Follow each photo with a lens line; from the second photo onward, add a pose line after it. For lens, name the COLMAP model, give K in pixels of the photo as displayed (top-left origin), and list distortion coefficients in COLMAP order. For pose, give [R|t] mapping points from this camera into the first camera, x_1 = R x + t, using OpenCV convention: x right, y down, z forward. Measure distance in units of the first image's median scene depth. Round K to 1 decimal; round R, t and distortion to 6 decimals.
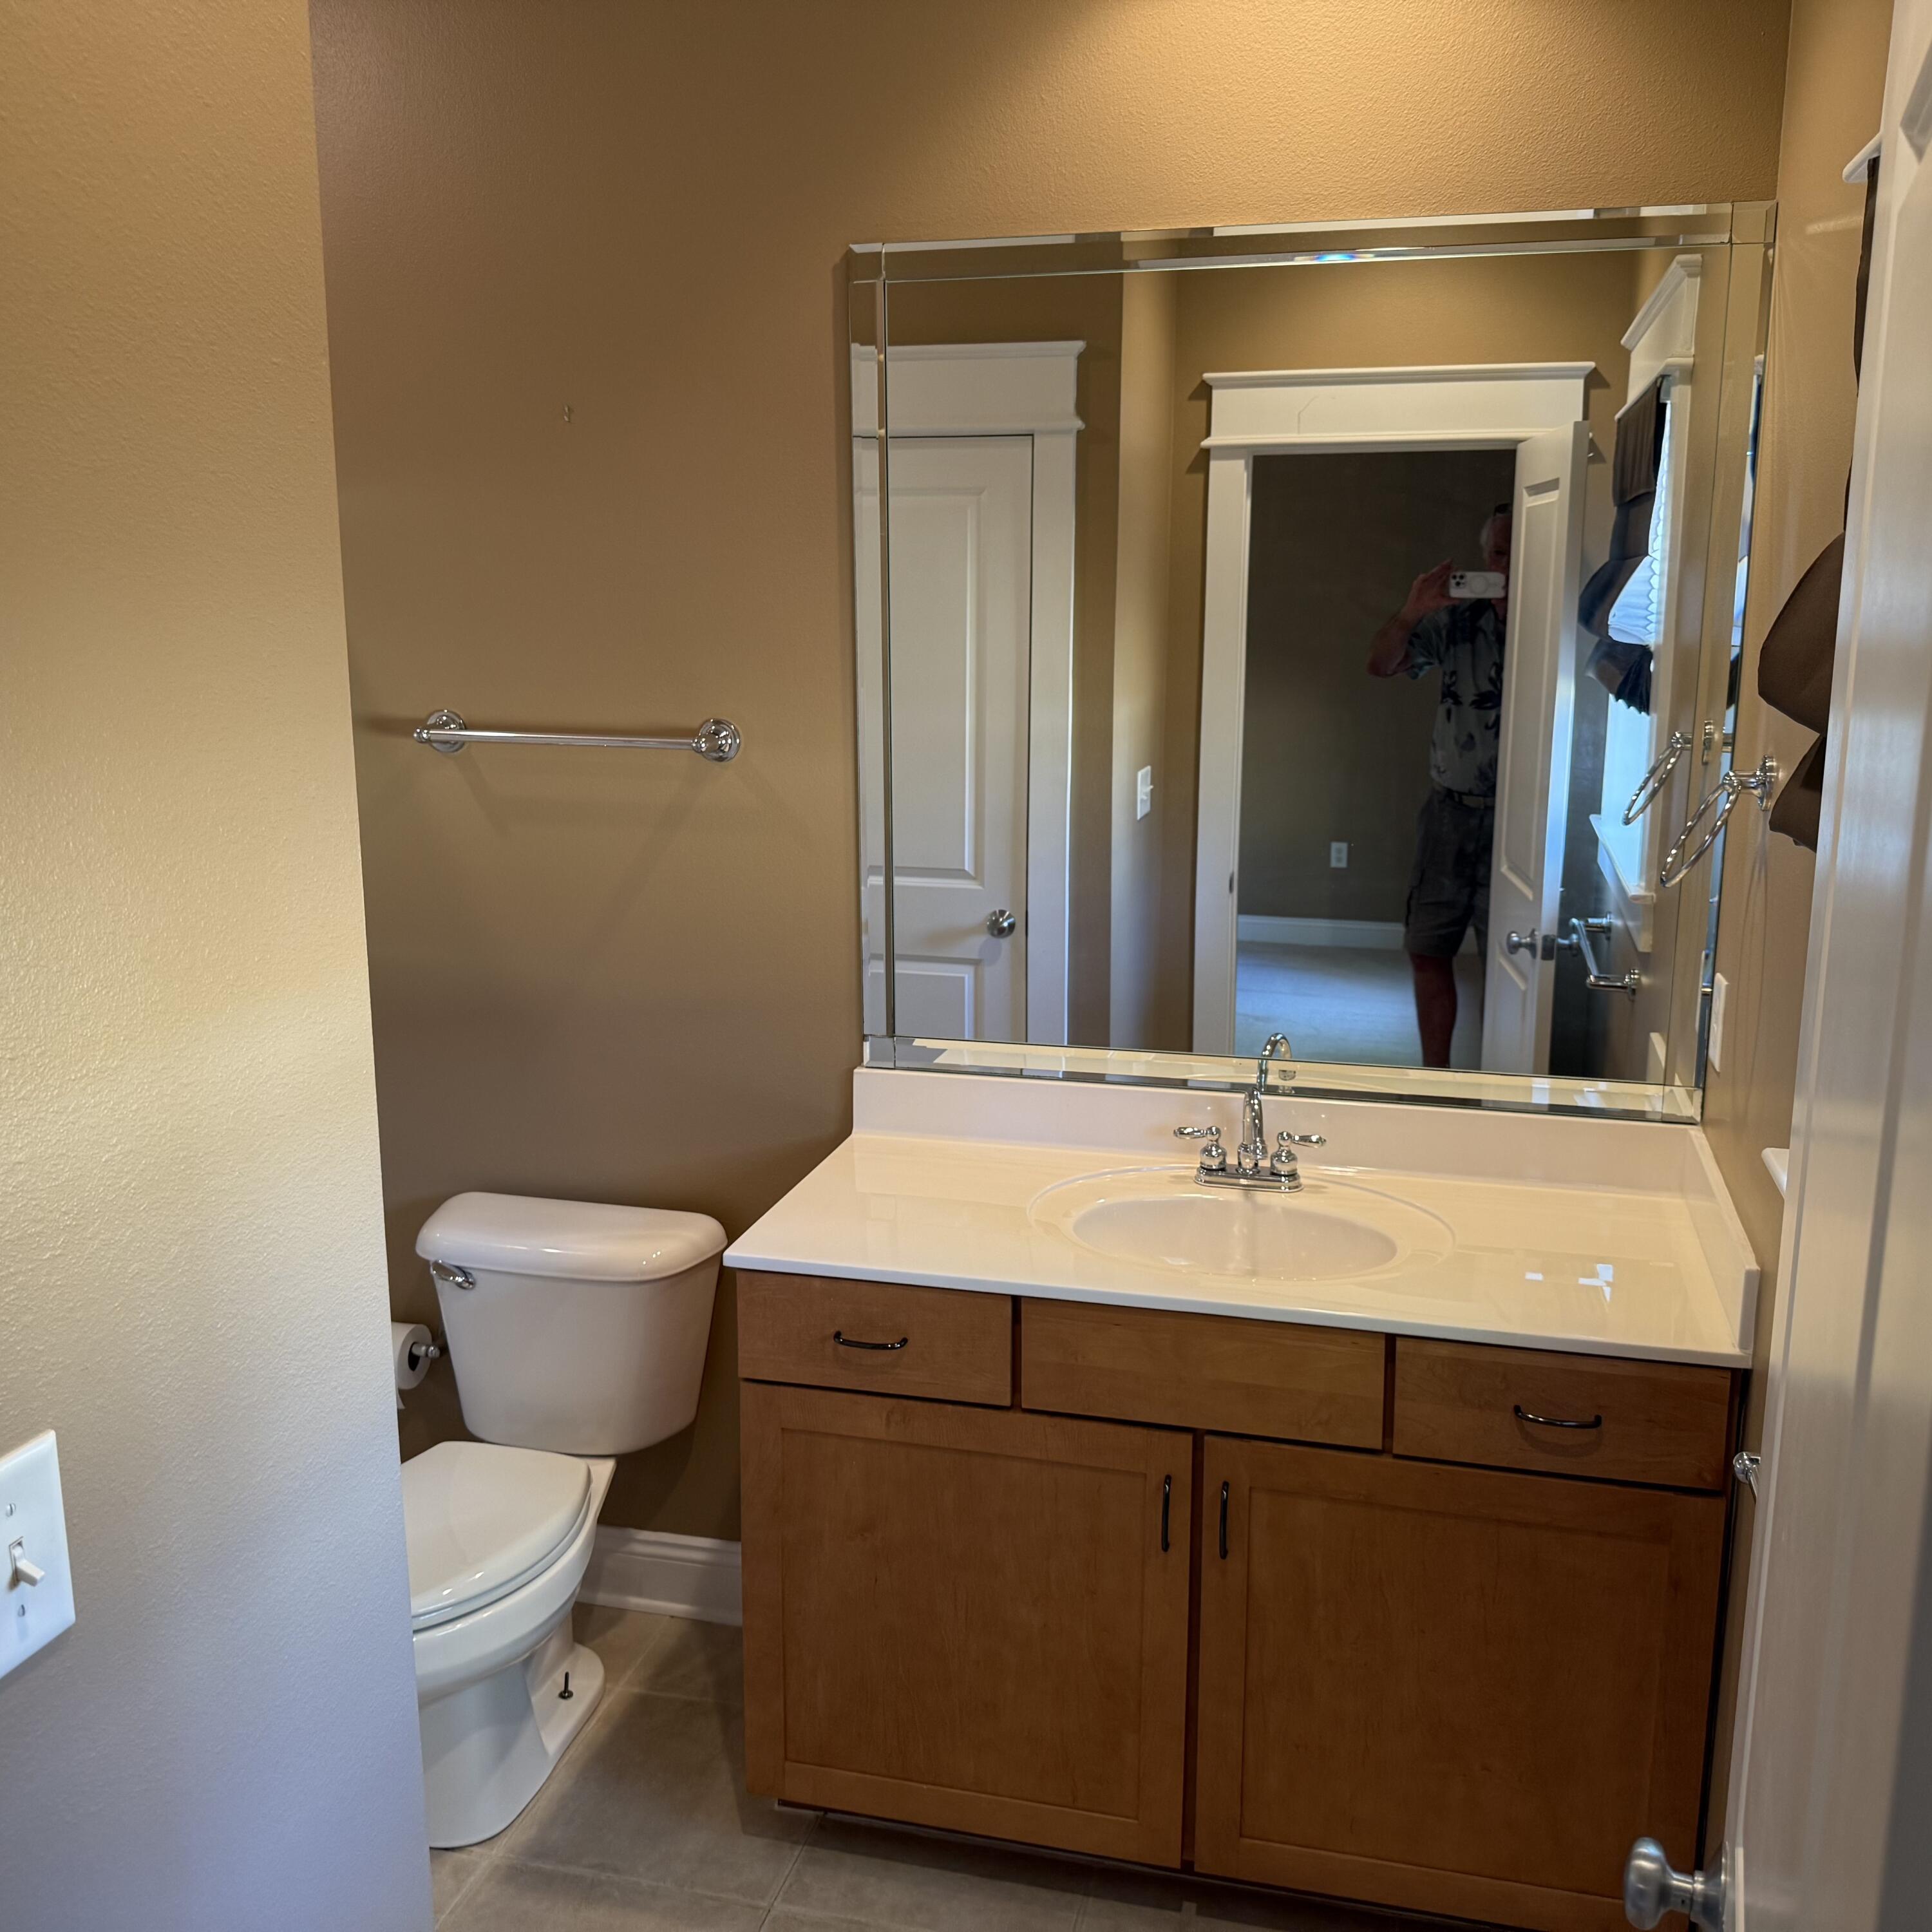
lens RADIAL K [[1787.1, 0, 960.2], [0, 1787.1, 984.3], [0, 0, 1]] dist [0.071896, -0.160002]
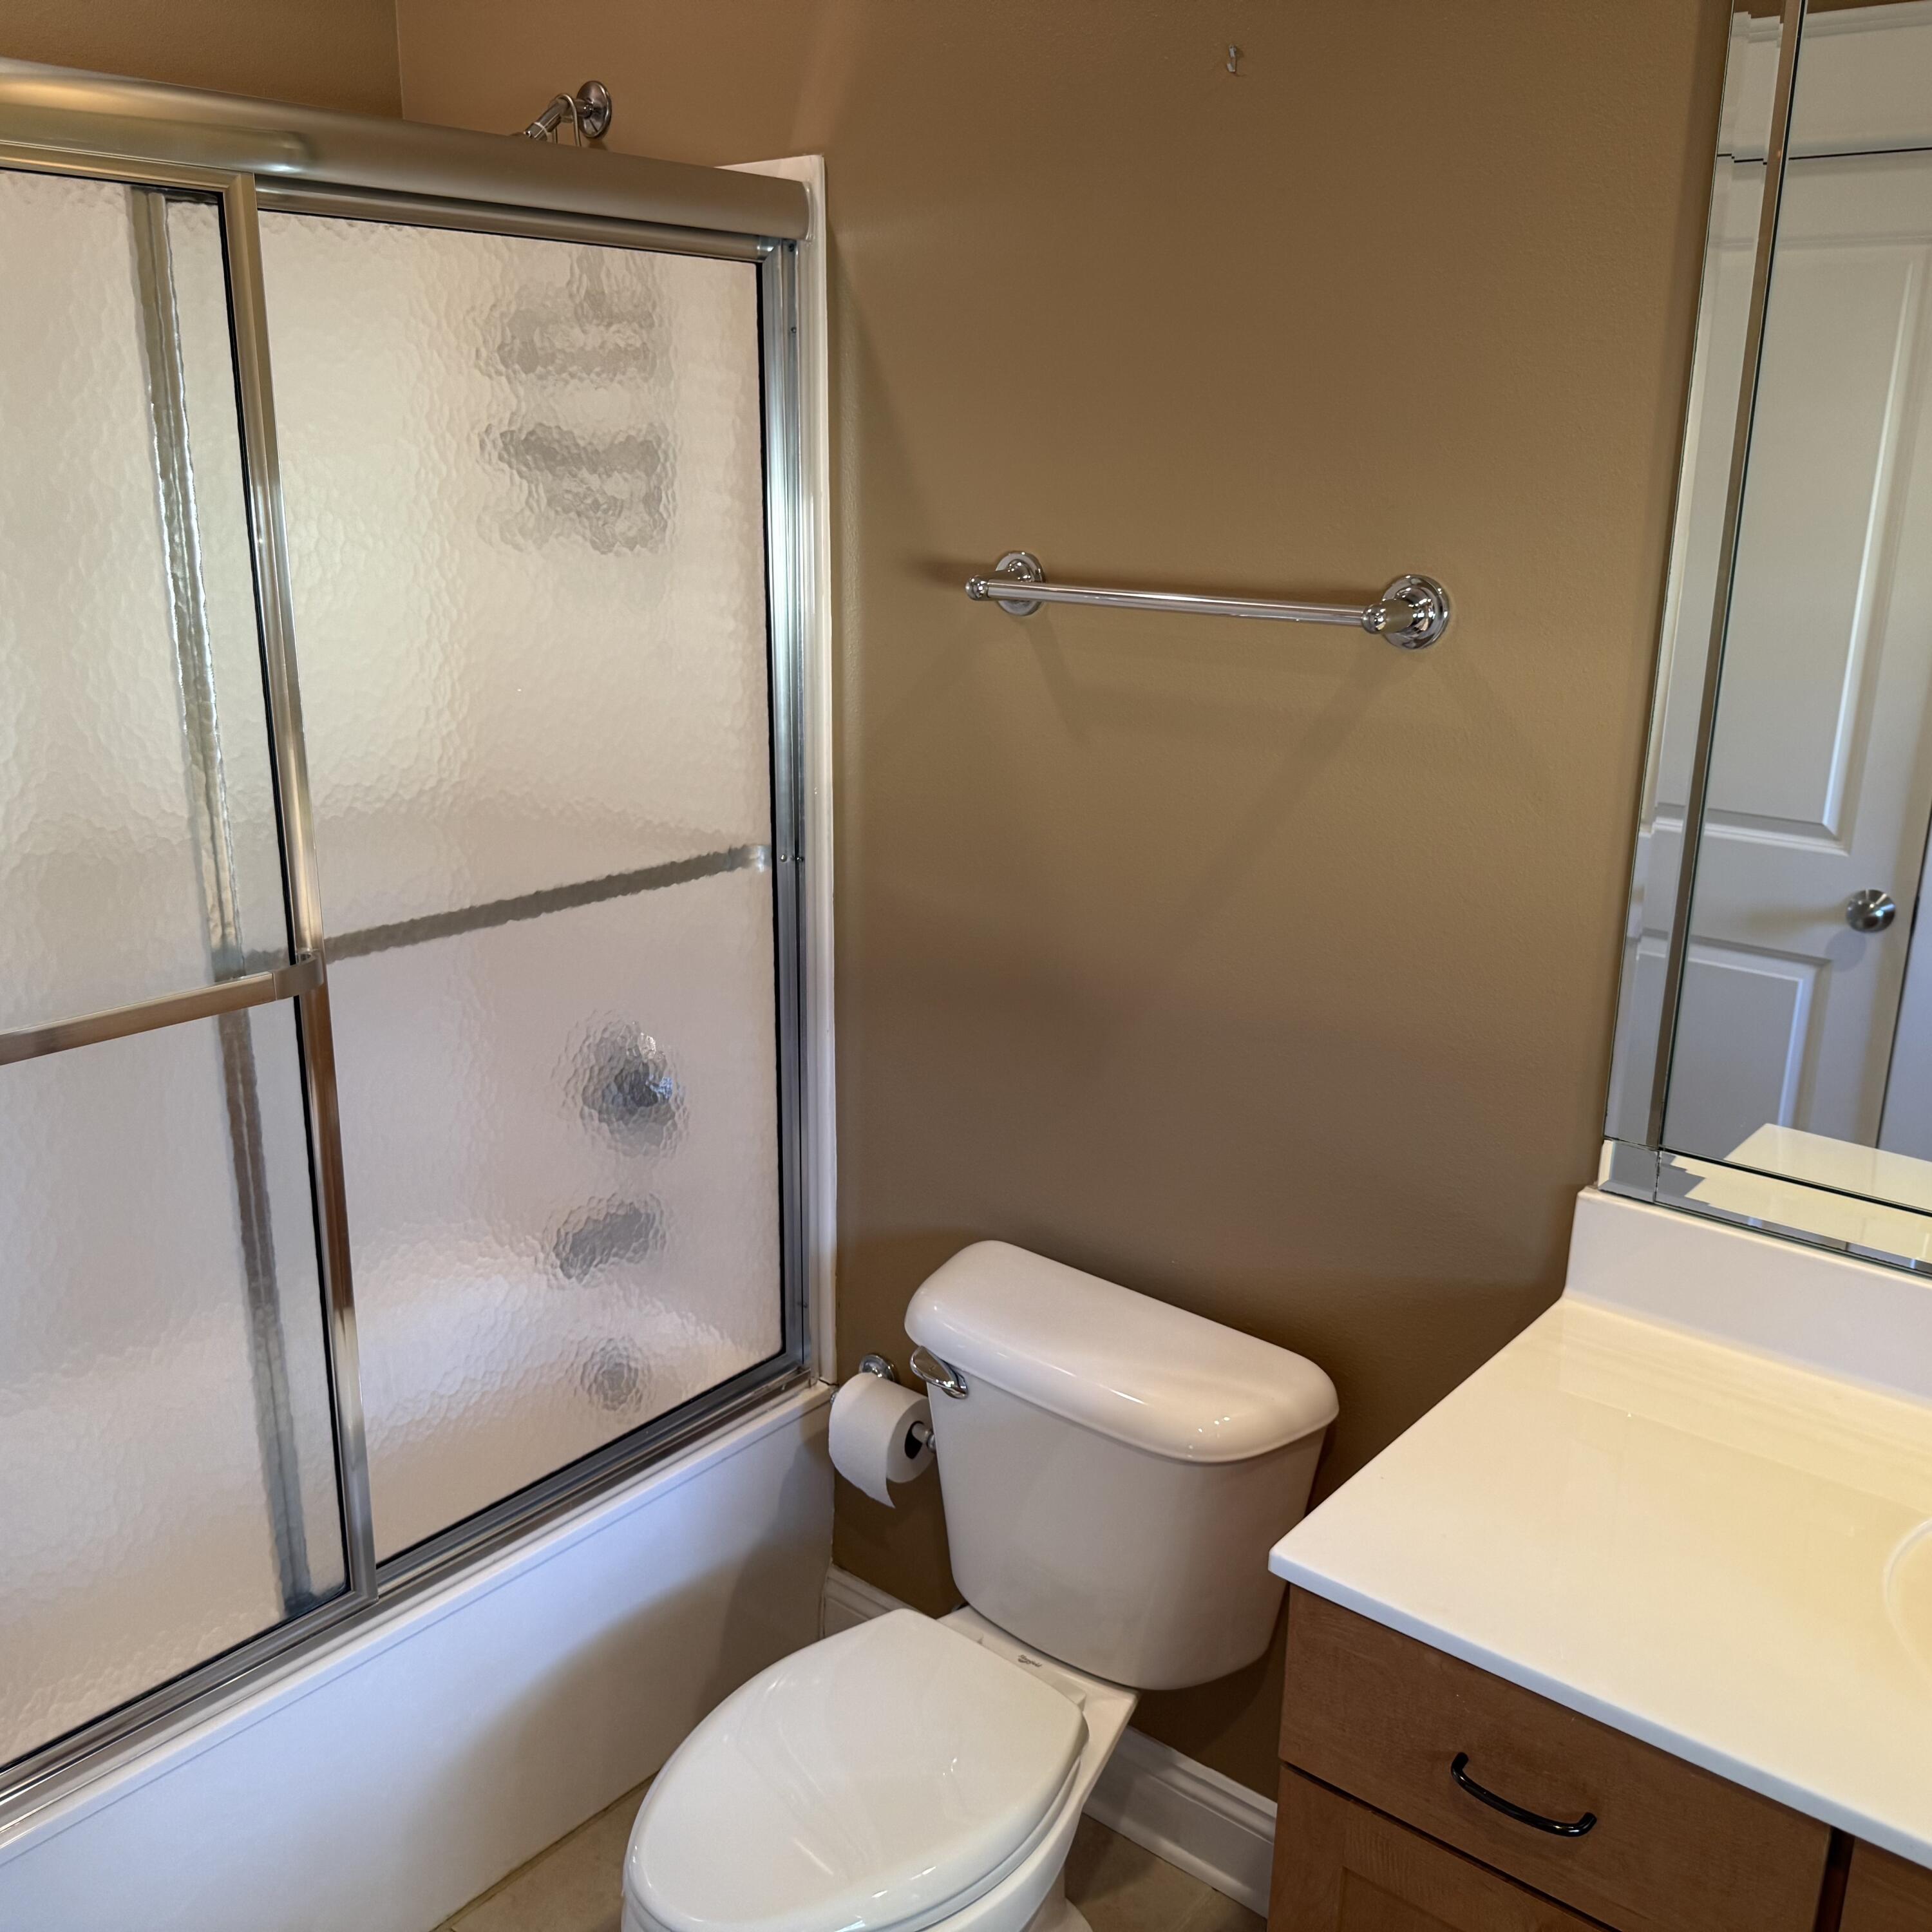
lens RADIAL K [[1787.1, 0, 960.2], [0, 1787.1, 984.3], [0, 0, 1]] dist [0.071896, -0.160002]
pose [[0.906300, 0.123391, -0.404221, -0.012723], [-0.093016, 0.991215, 0.094022, -0.052465], [0.412272, -0.047613, 0.909816, 0.365646]]
